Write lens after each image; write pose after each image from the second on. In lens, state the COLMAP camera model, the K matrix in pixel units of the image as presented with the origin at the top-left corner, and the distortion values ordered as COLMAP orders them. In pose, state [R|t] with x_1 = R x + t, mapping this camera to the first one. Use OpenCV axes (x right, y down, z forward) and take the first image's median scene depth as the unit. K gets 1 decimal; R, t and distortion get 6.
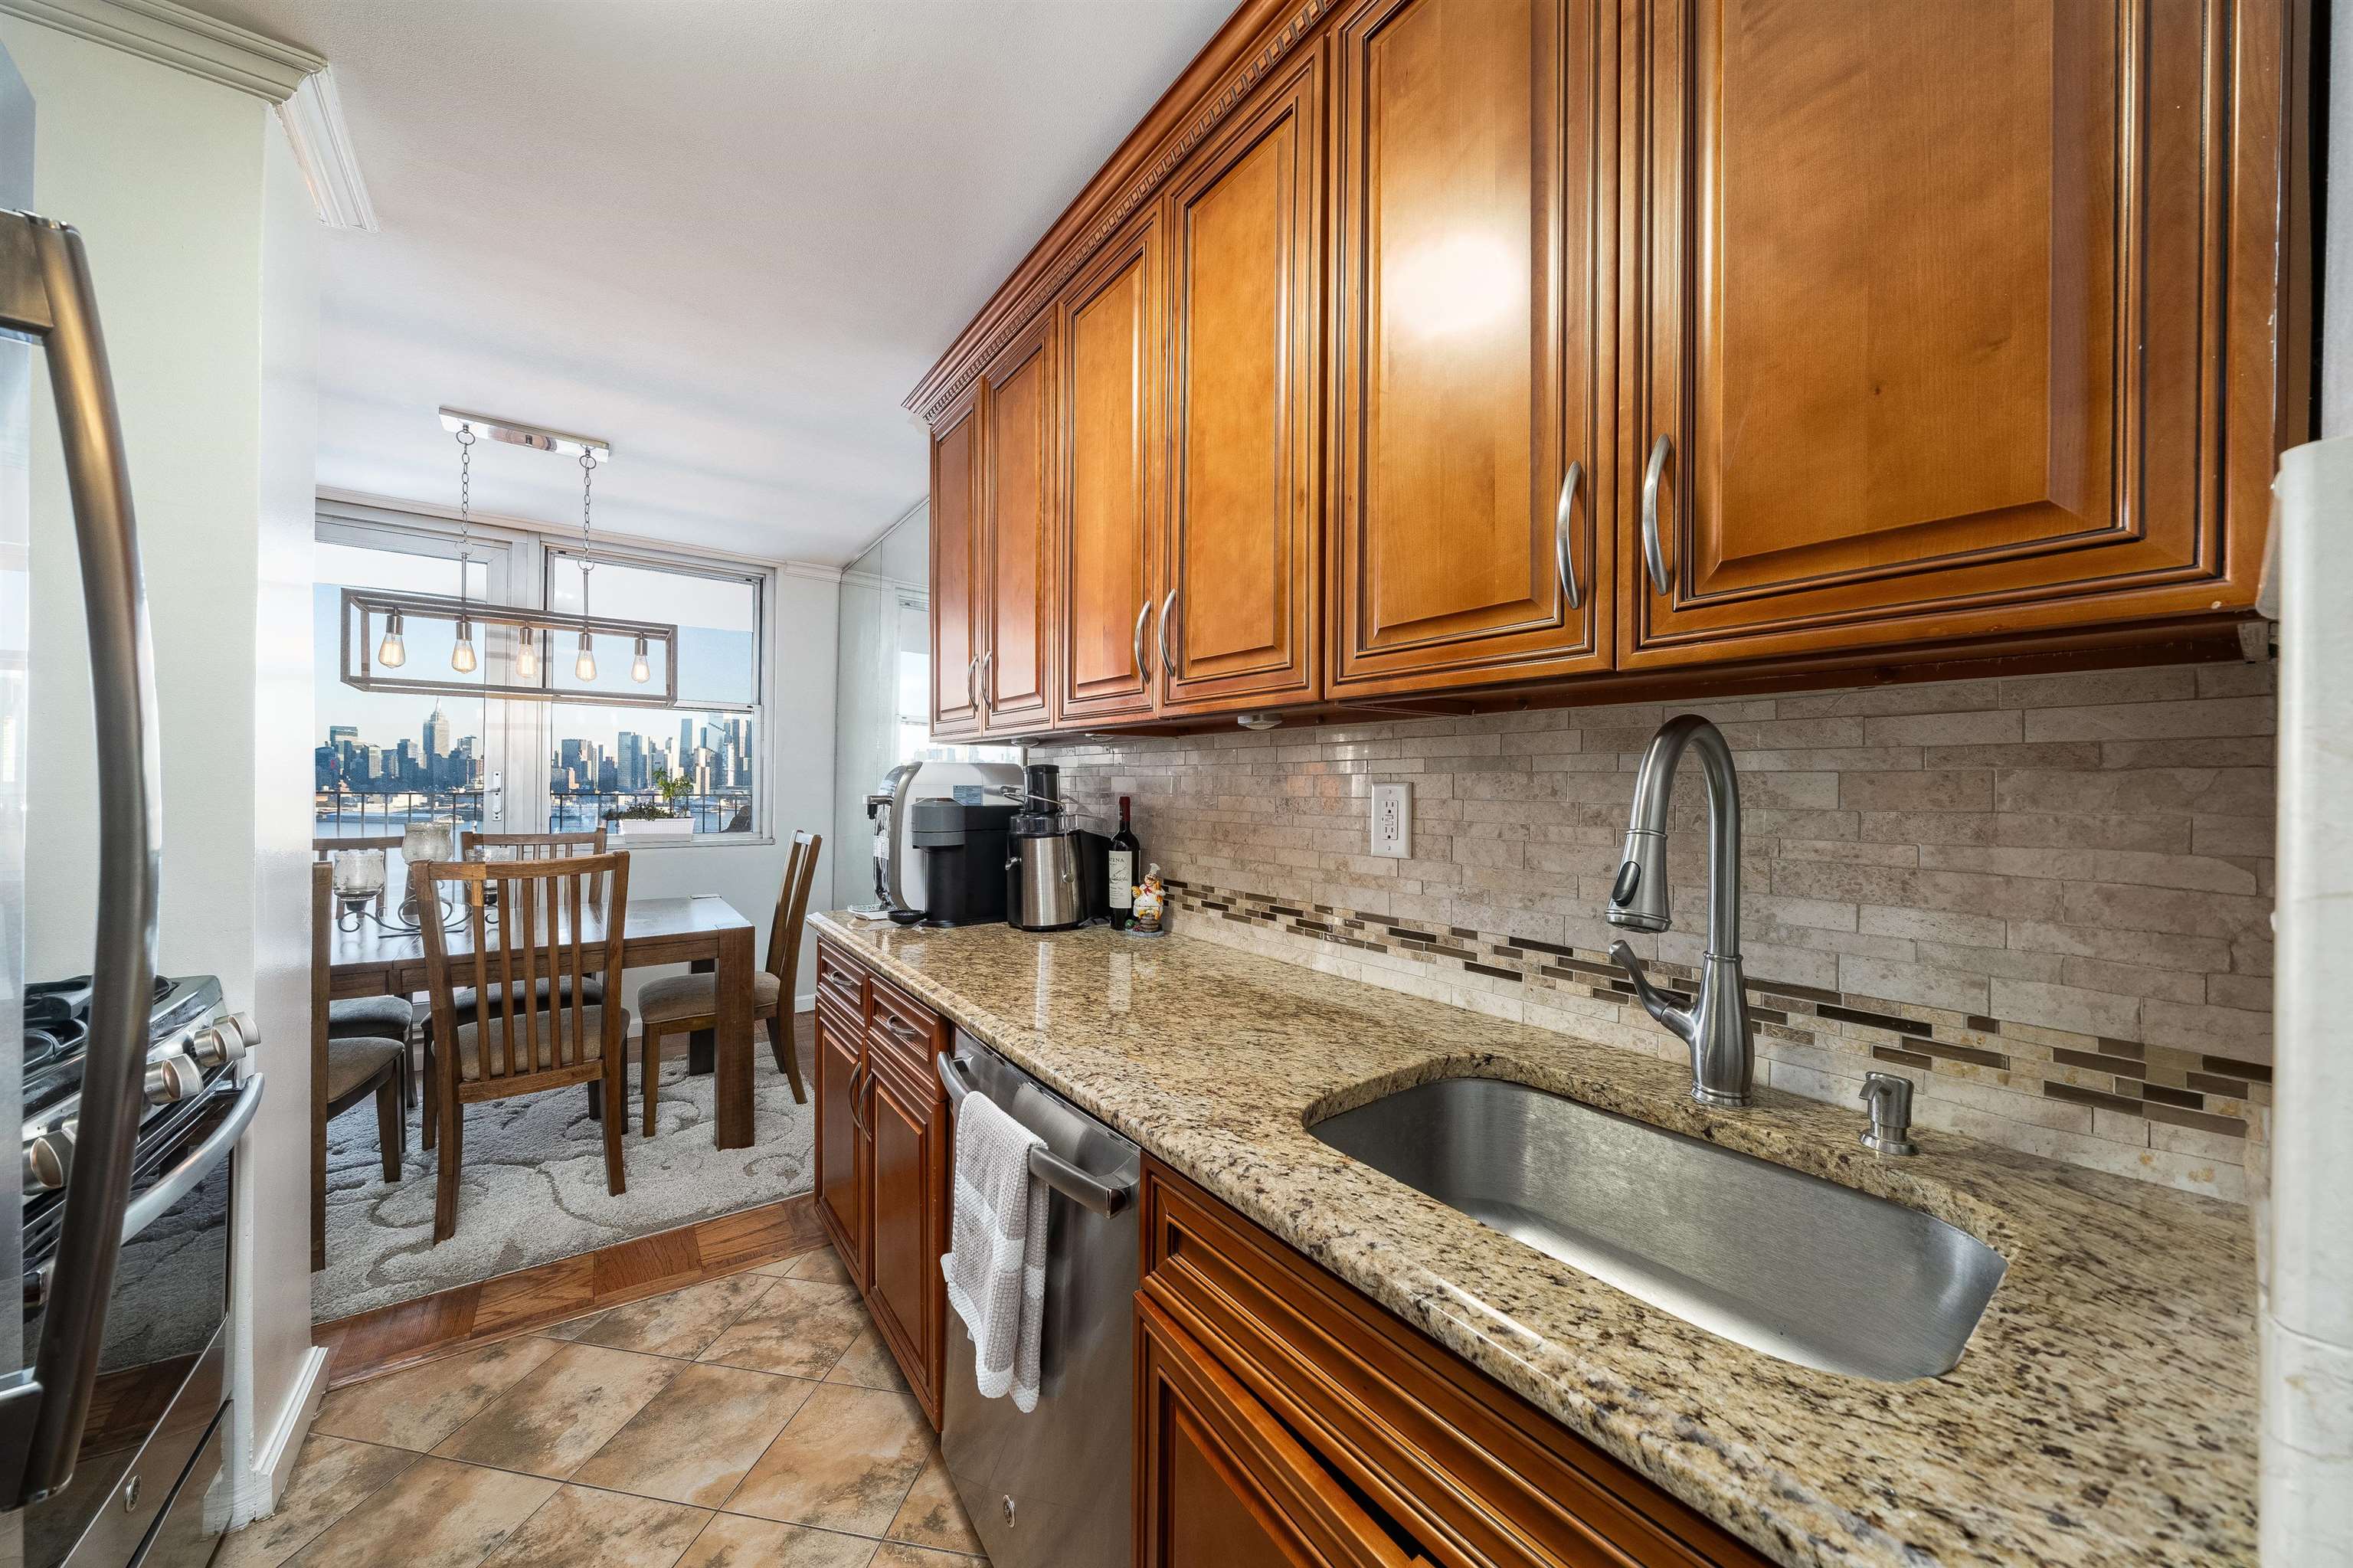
lens RADIAL K [[820.3, 0, 1188.3], [0, 820.3, 791.4], [0, 0, 1]] dist [-0.009913, -0.000088]
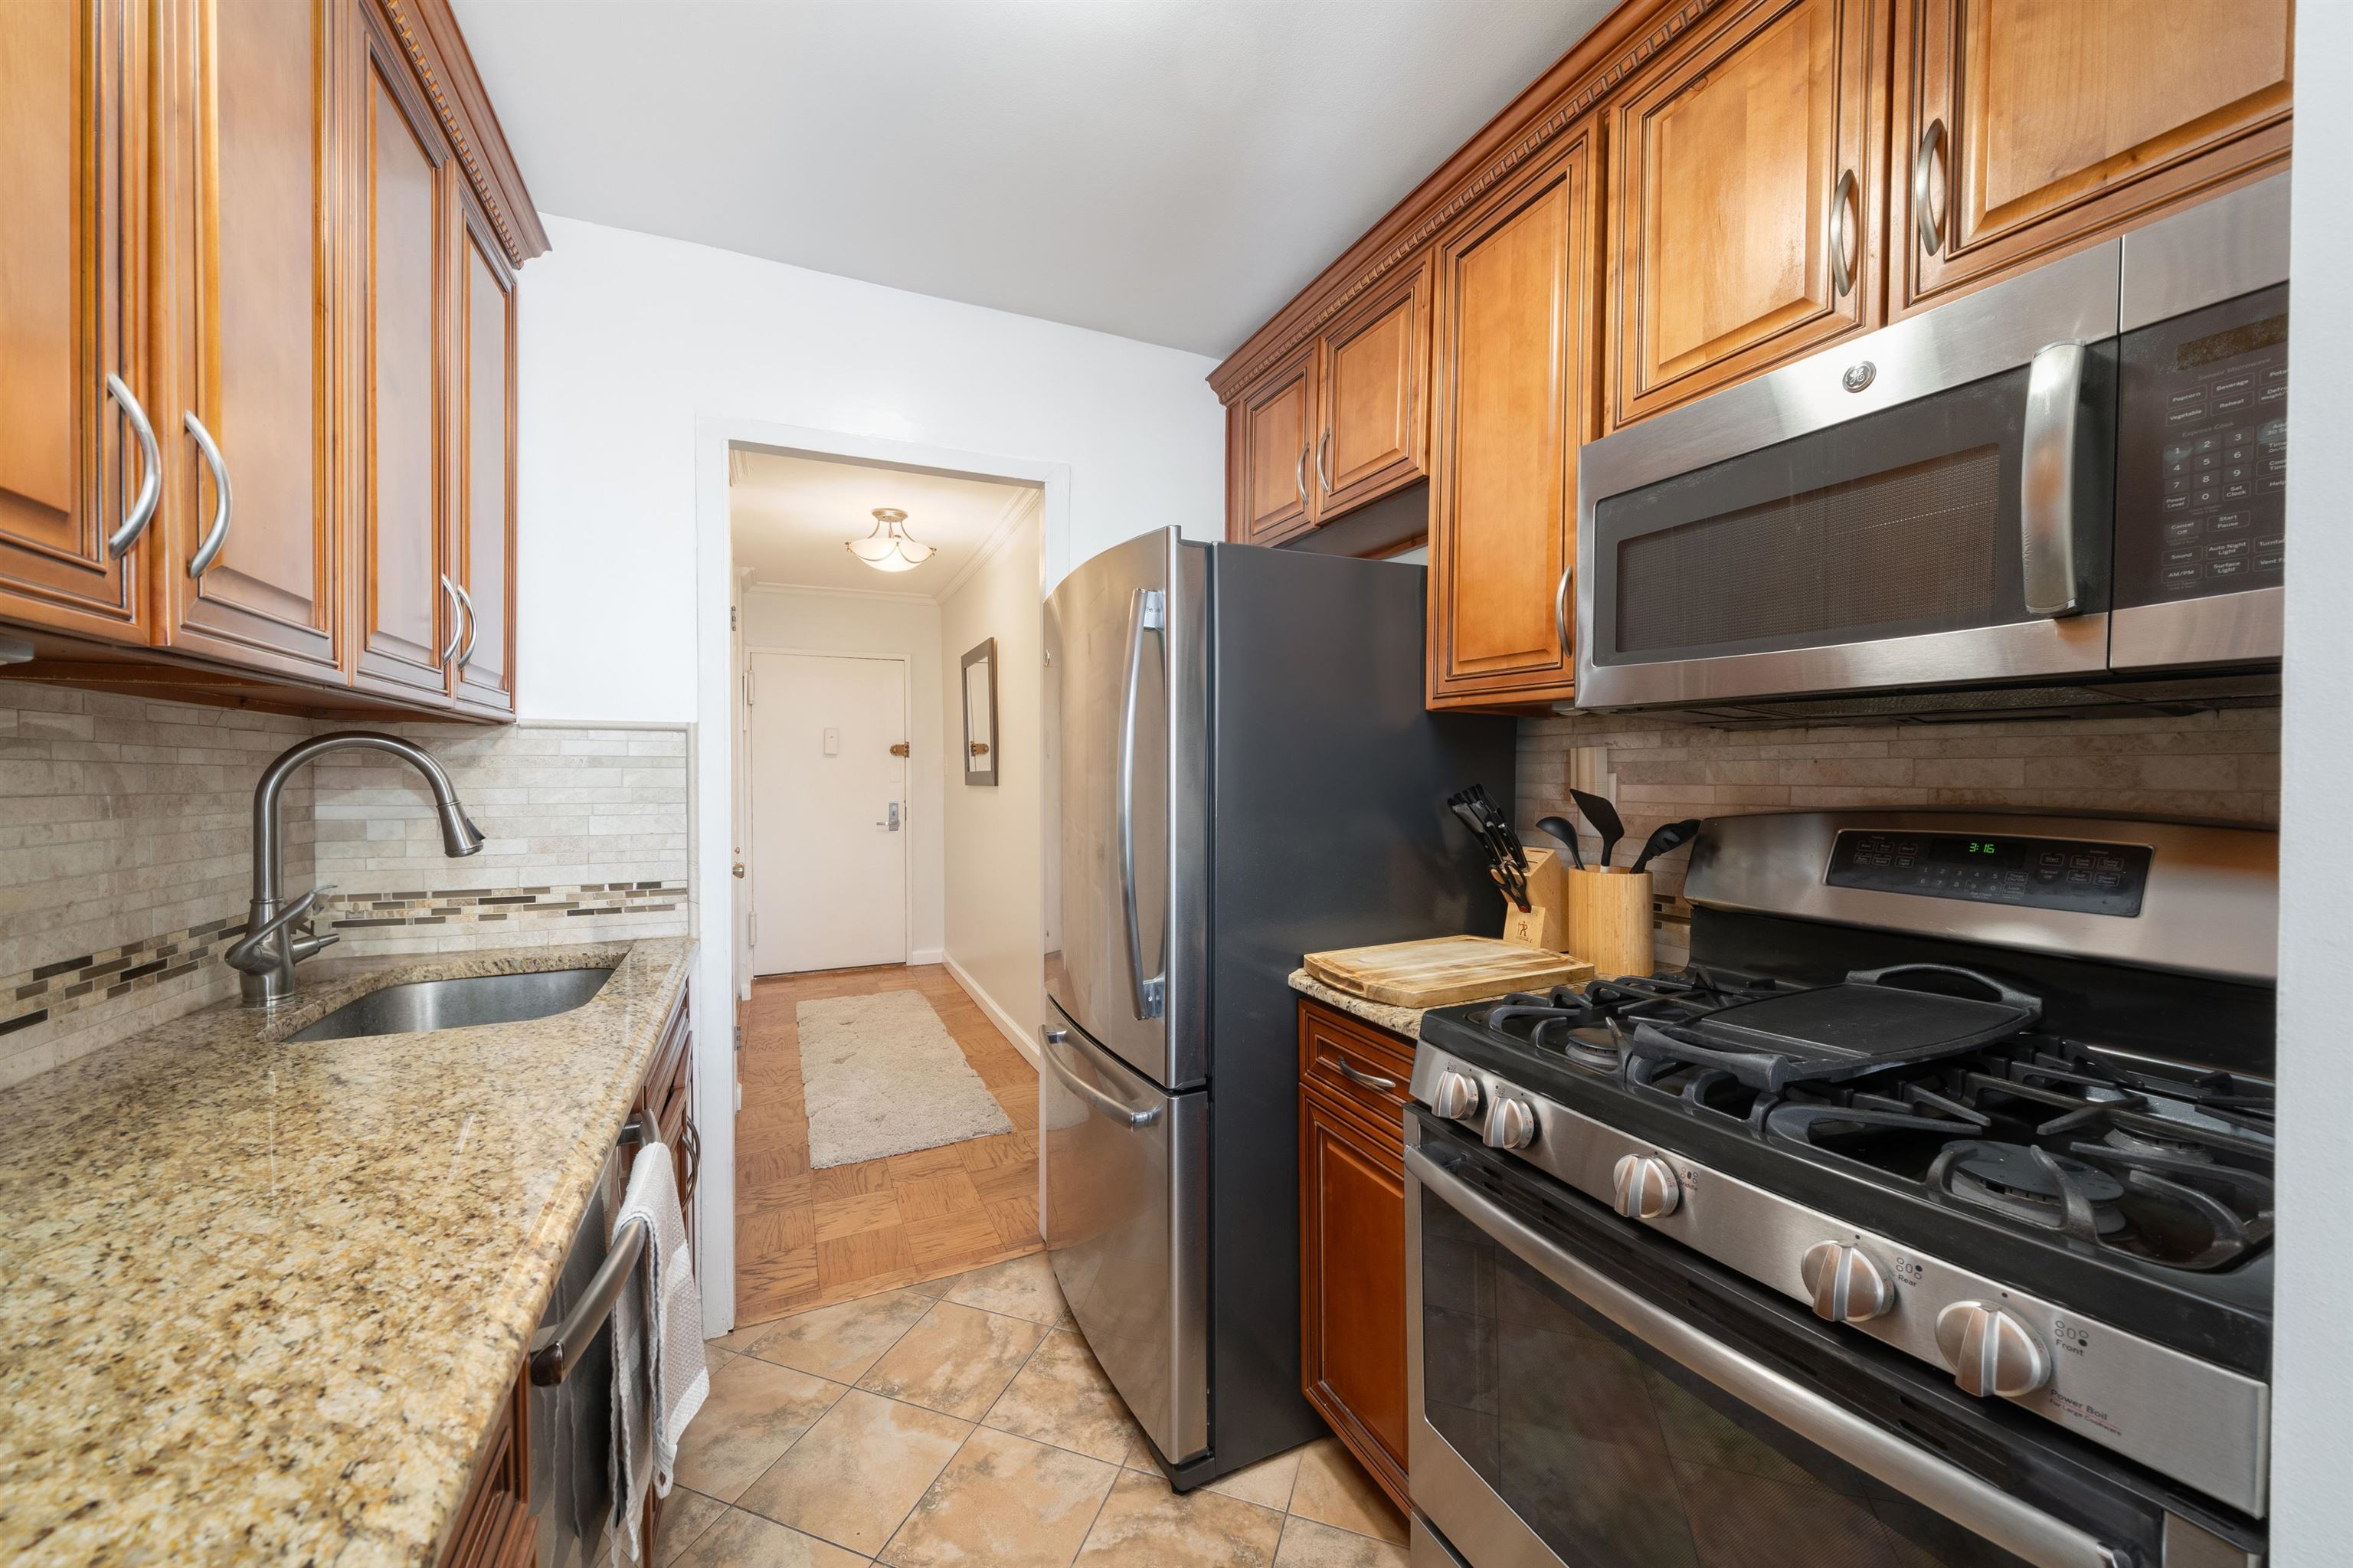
lens RADIAL K [[877.1, 0, 1178.2], [0, 877.1, 783.7], [0, 0, 1]] dist [-0.002956, -0.000190]
pose [[-0.980058, -0.010292, 0.198445, -0.875854], [-0.006555, 0.999789, 0.019479, -0.025475], [-0.198604, 0.017790, -0.979918, 1.647849]]
